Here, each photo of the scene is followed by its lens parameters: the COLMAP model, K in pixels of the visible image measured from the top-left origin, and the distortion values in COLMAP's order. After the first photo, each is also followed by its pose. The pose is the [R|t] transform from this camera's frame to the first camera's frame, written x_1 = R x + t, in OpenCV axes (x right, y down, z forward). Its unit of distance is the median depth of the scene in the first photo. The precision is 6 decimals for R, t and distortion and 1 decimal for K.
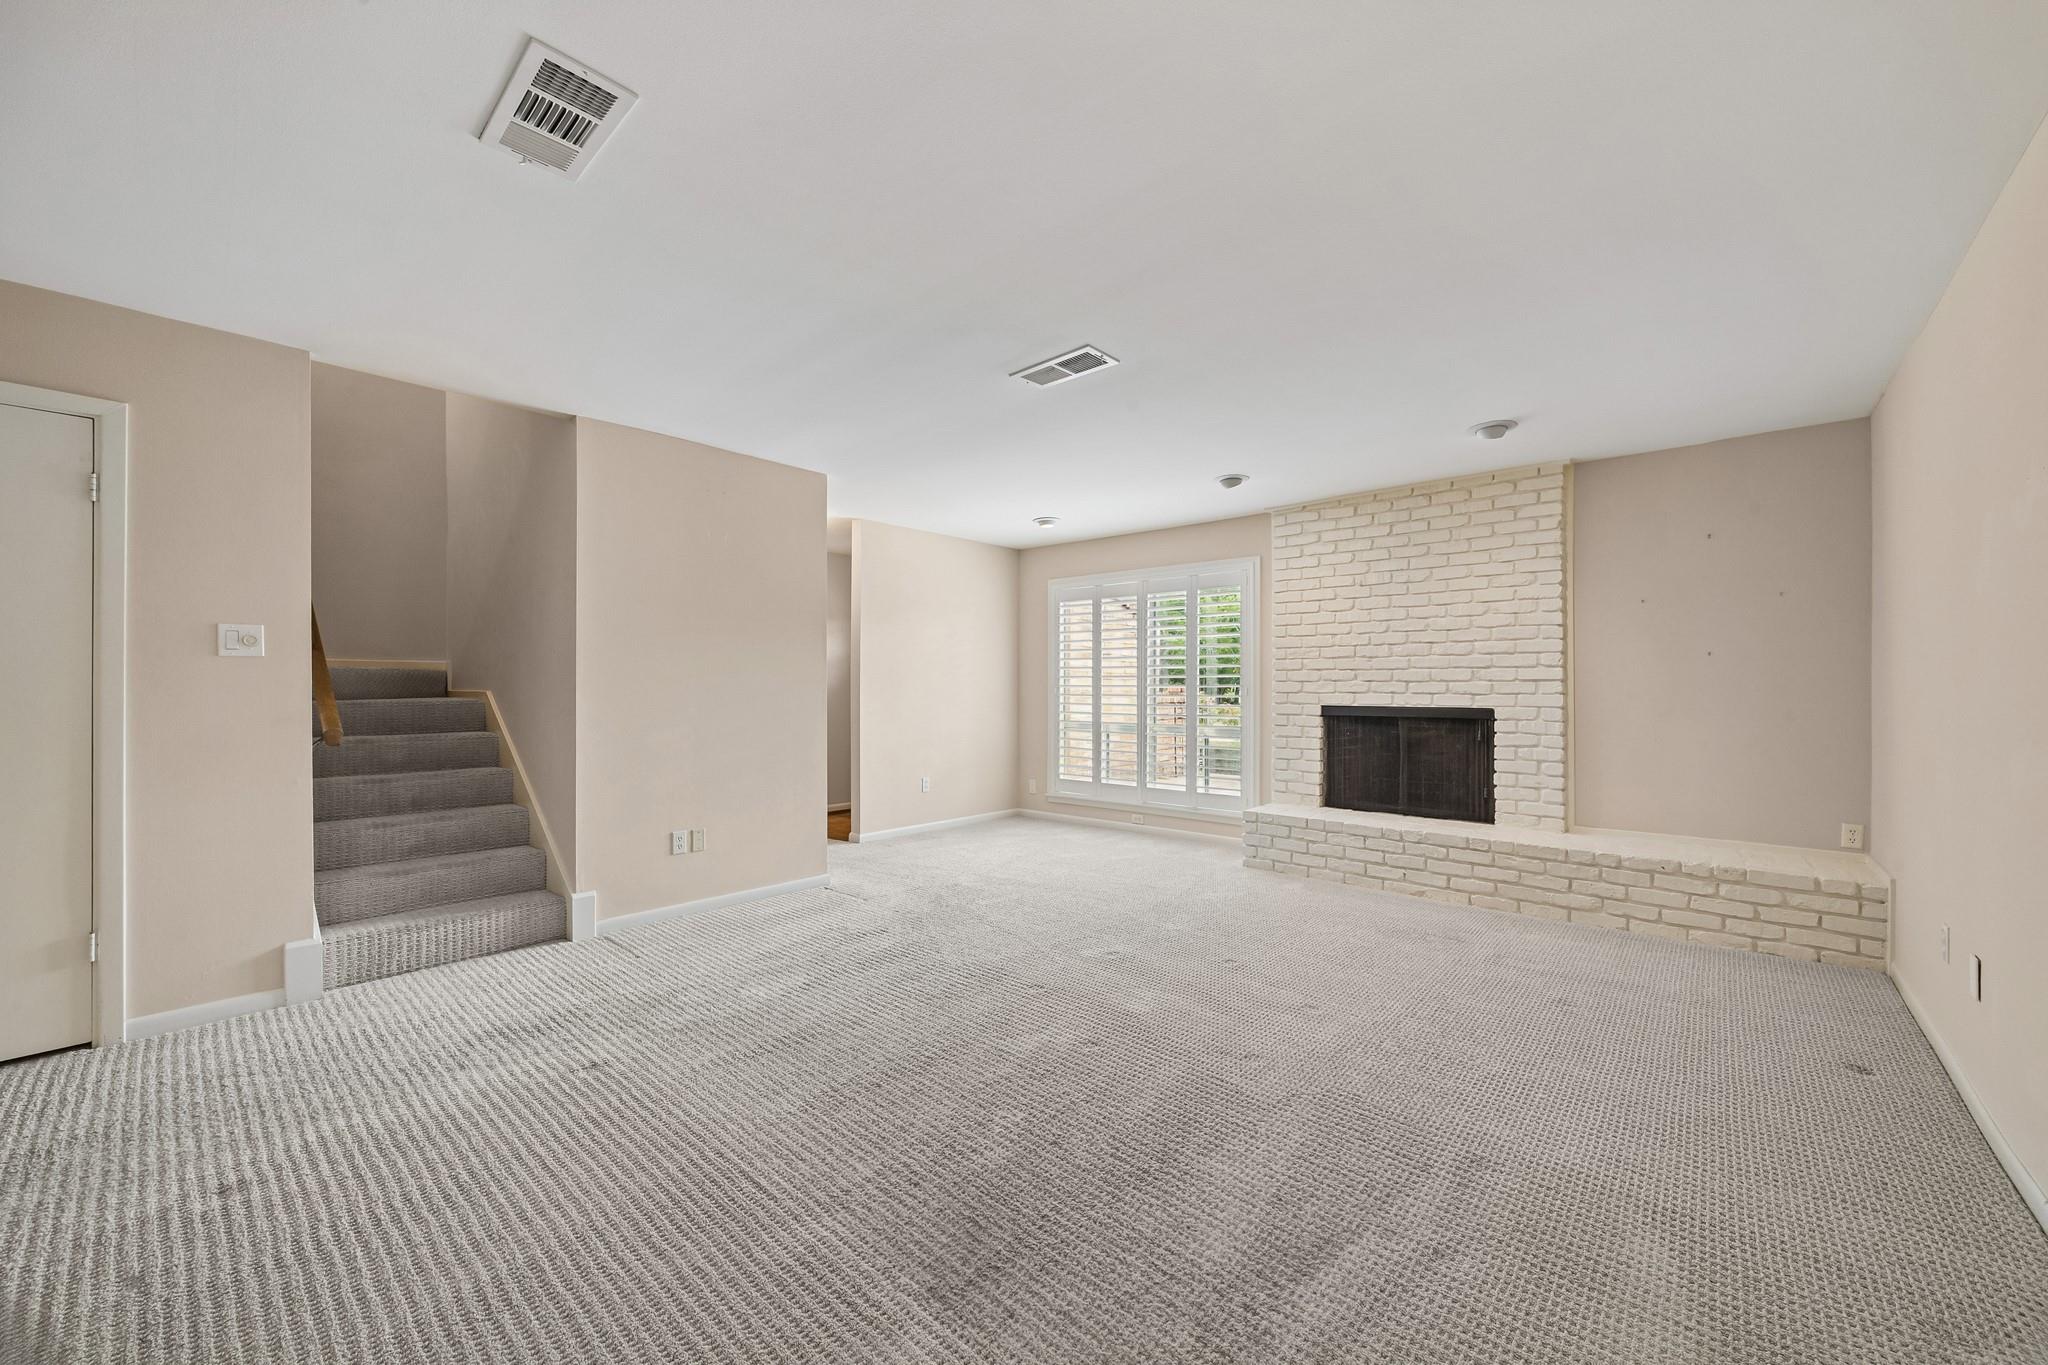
lens RADIAL K [[781.6, 0, 1023.0], [0, 781.6, 685.7], [0, 0, 1]] dist [-0.009341, 0.000033]
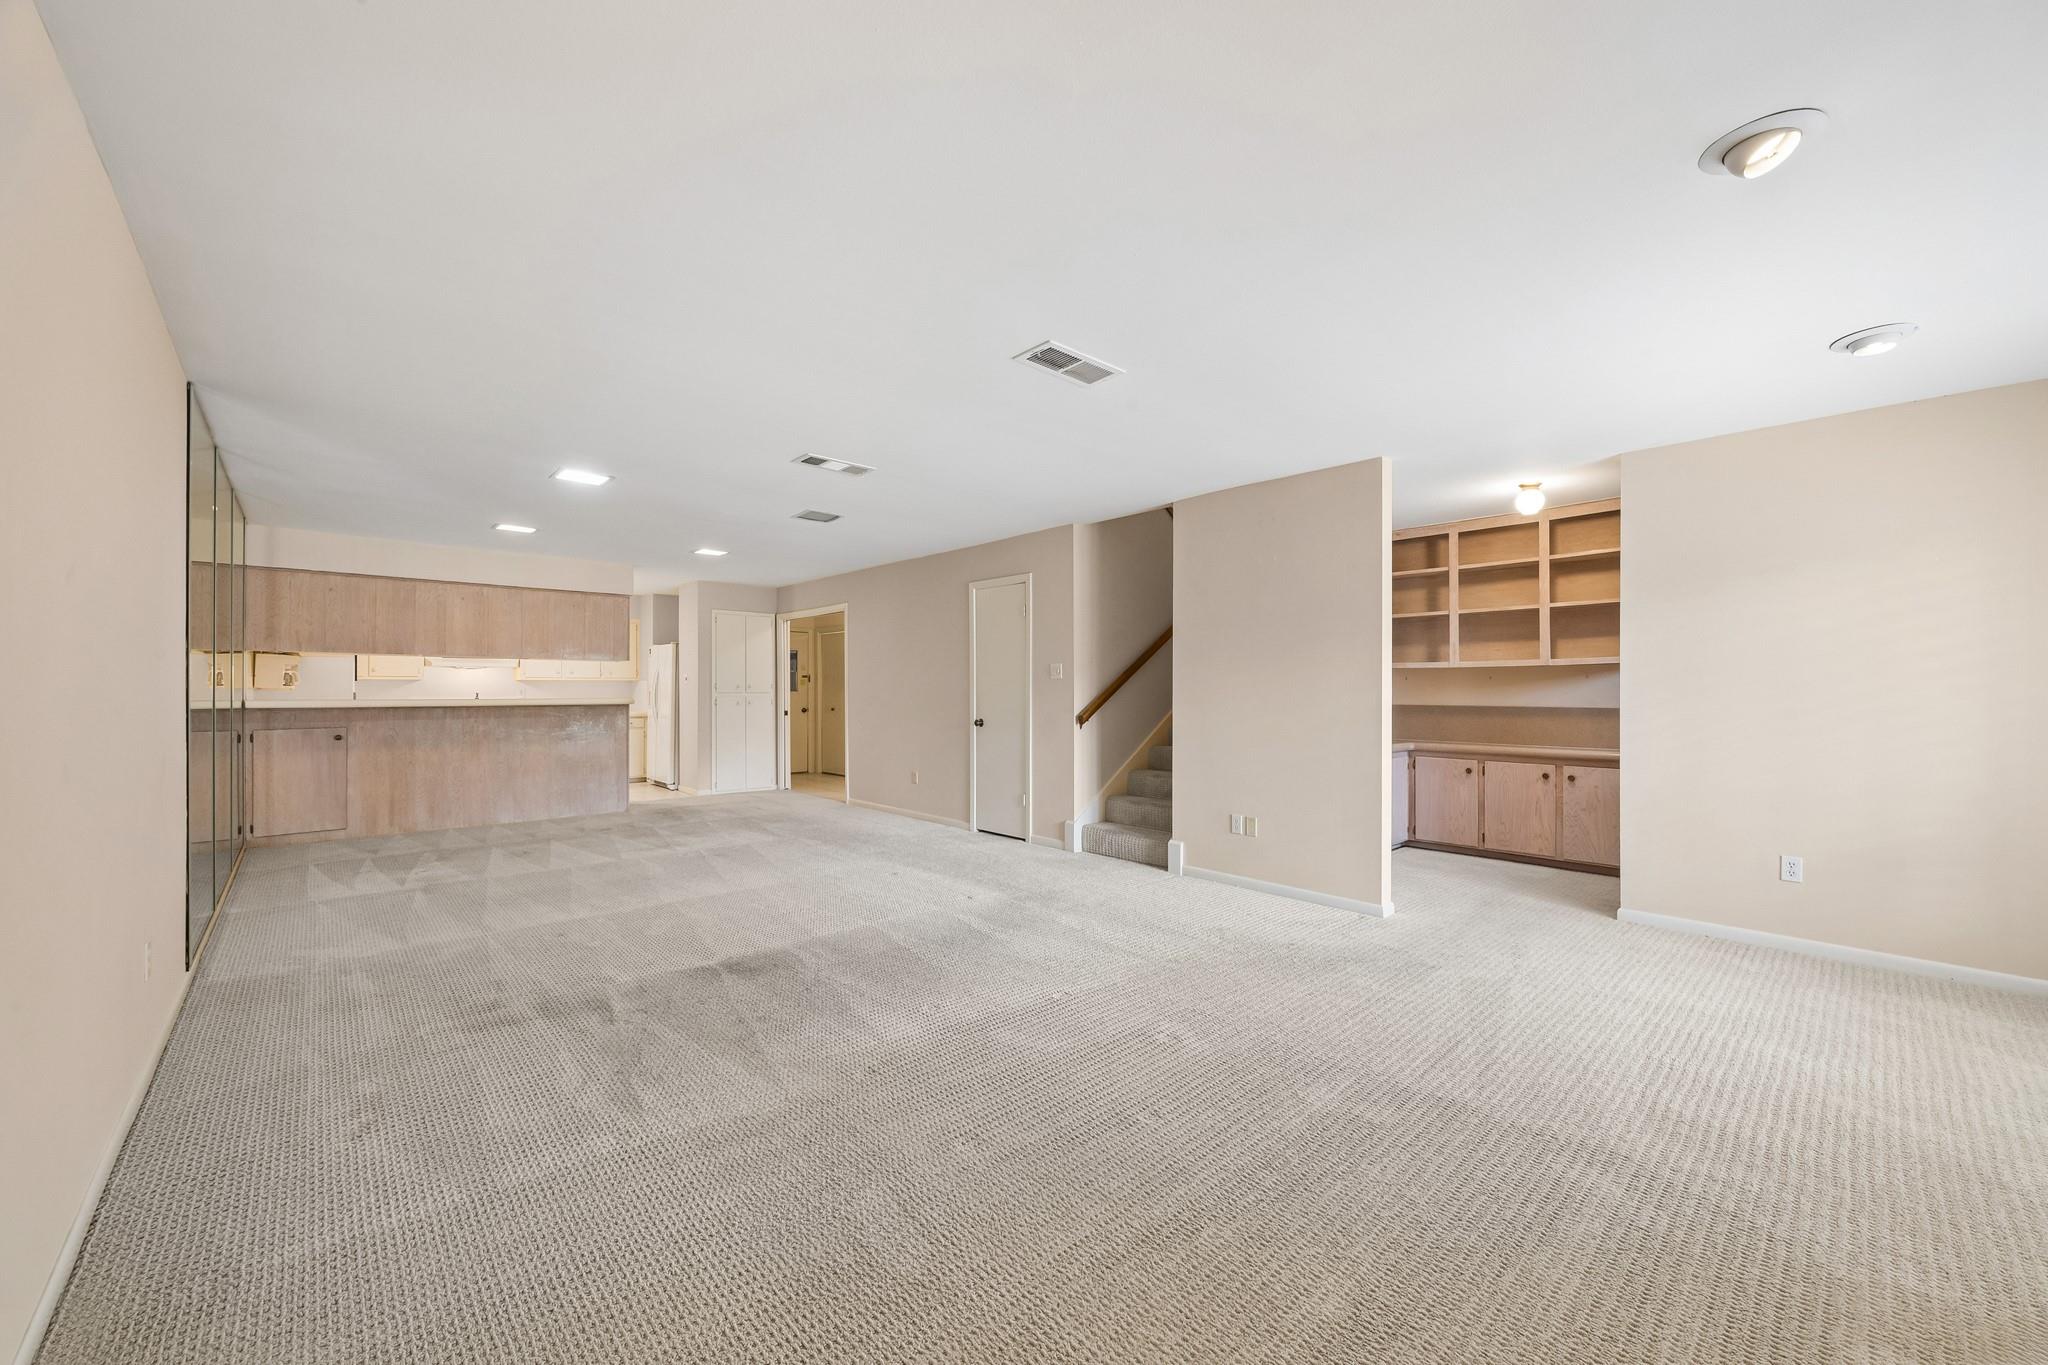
lens RADIAL K [[781.6, 0, 1031.7], [0, 781.6, 685.7], [0, 0, 1]] dist [-0.009341, 0.000033]
pose [[-0.100869, -0.002998, -0.994895, 0.891766], [0.000532, 0.999995, -0.003067, -0.009058], [0.994900, -0.000838, -0.100867, 0.920522]]
